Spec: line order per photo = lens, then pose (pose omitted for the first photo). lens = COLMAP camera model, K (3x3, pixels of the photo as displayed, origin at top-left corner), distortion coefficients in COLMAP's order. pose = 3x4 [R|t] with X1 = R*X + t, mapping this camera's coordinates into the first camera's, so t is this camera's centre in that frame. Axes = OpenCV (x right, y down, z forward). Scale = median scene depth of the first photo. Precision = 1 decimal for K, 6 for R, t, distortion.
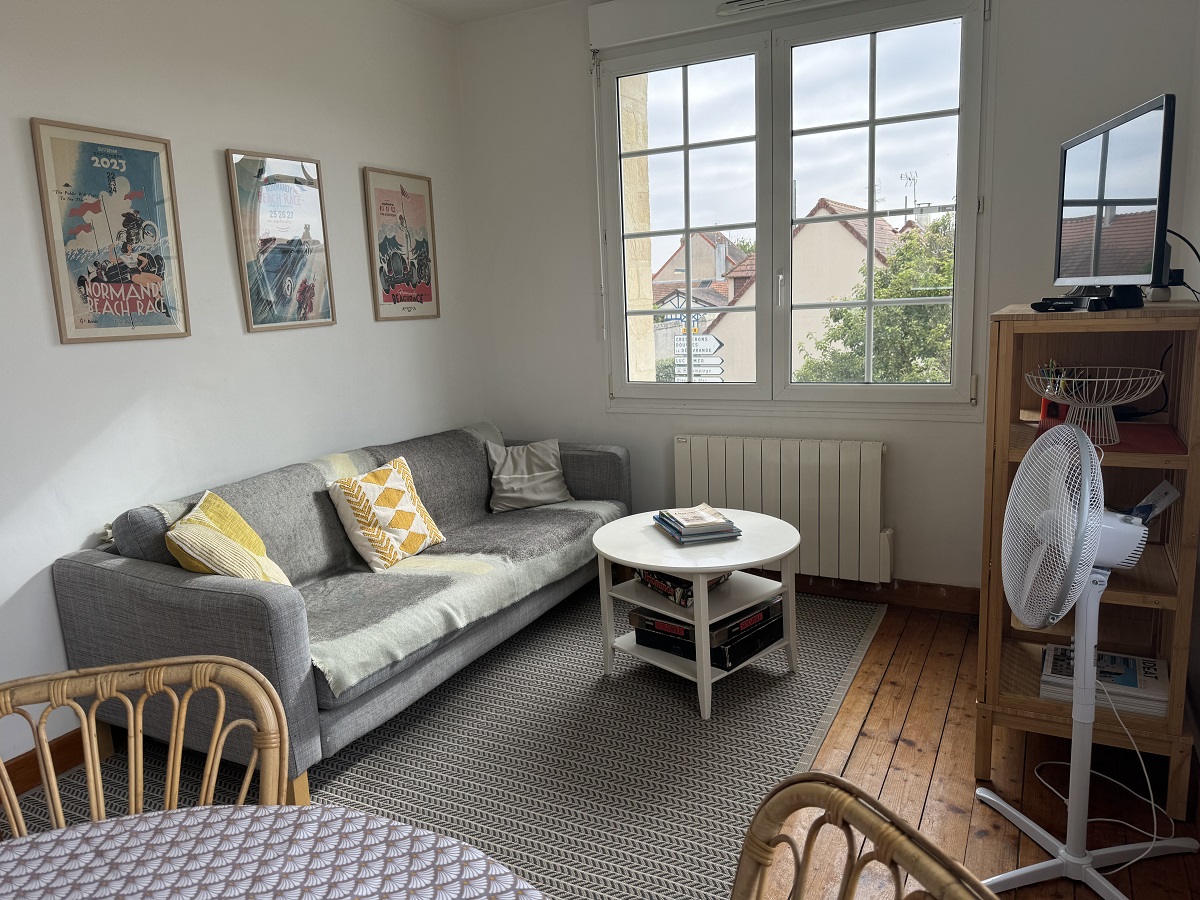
lens RADIAL K [[853.1, 0, 604.1], [0, 853.1, 448.5], [0, 0, 1]] dist [0.030891, -0.041272]
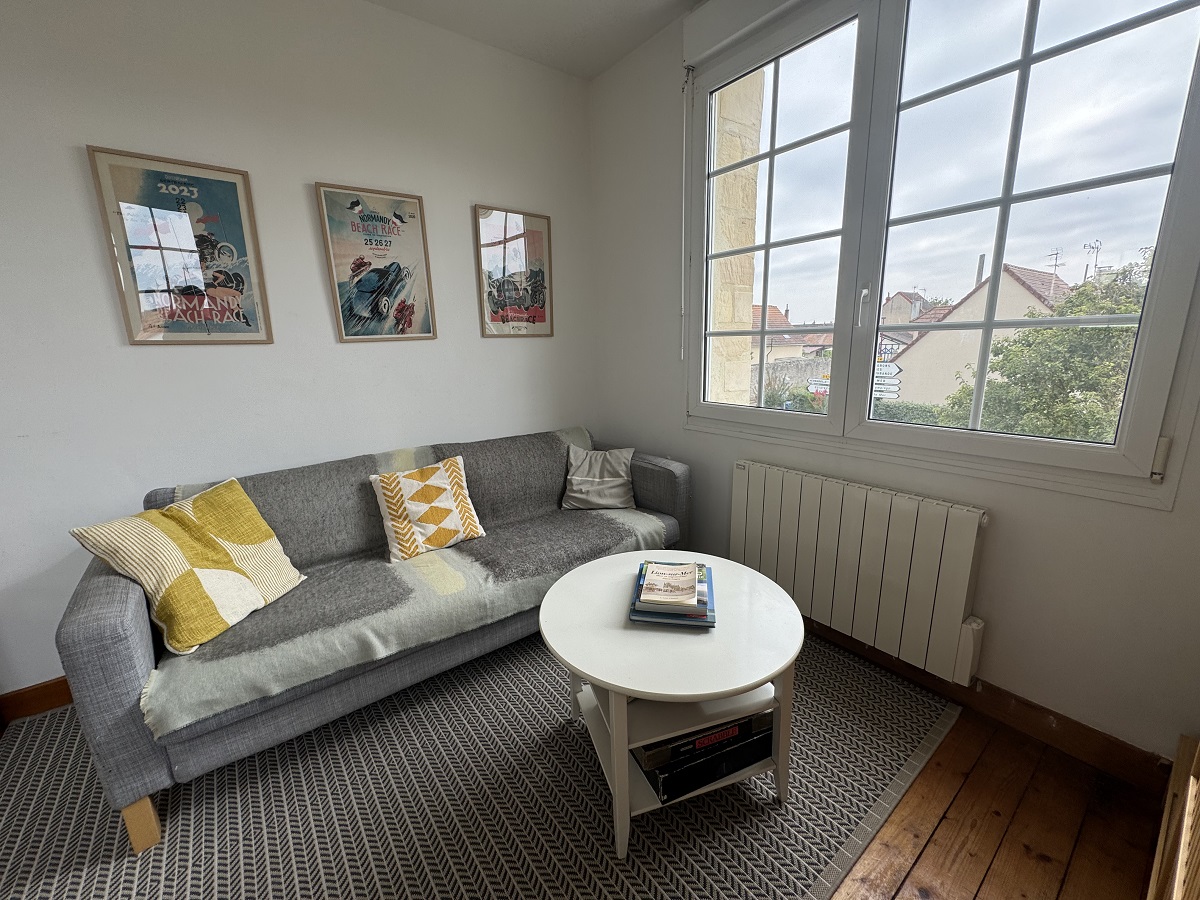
lens RADIAL K [[478.7, 0, 603.5], [0, 478.7, 446.3], [0, 0, 1]] dist [-0.006537, 0.001346]
pose [[0.906112, 0.112703, -0.407750, 0.207828], [-0.090755, 0.993205, 0.072846, -0.071675], [0.413189, -0.029001, 0.910183, 0.531756]]
